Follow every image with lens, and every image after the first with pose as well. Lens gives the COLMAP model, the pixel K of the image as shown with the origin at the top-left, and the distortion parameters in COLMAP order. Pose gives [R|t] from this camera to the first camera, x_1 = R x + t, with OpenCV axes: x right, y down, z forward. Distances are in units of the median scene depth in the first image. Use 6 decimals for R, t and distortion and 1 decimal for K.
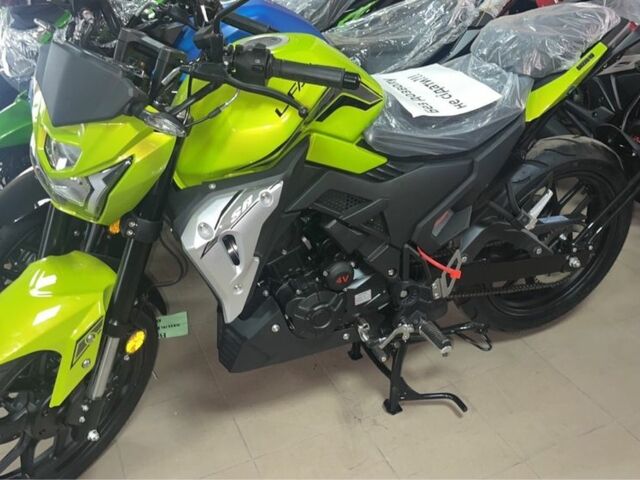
lens RADIAL K [[627.4, 0, 319.3], [0, 627.4, 242.0], [0, 0, 1]] dist [0.057944, -0.009636]
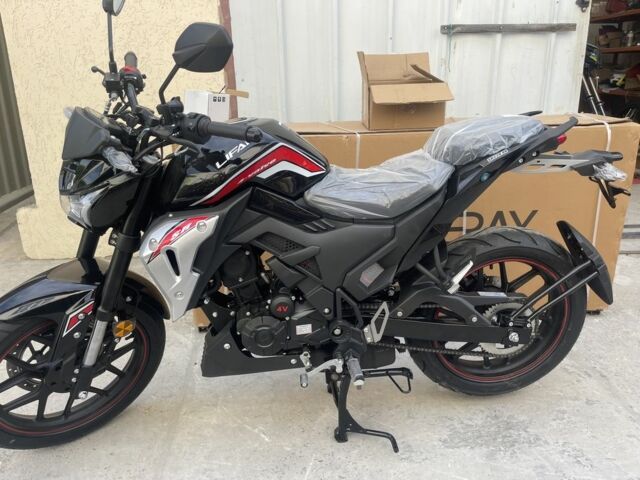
lens RADIAL K [[467.8, 0, 320.0], [0, 467.8, 240.0], [0, 0, 1]] dist [0.068475, -0.084982]
pose [[0.954119, 0.103634, -0.280921, 0.356098], [-0.153939, 0.974486, -0.163341, 0.066773], [0.256826, 0.199091, 0.945729, 0.106191]]
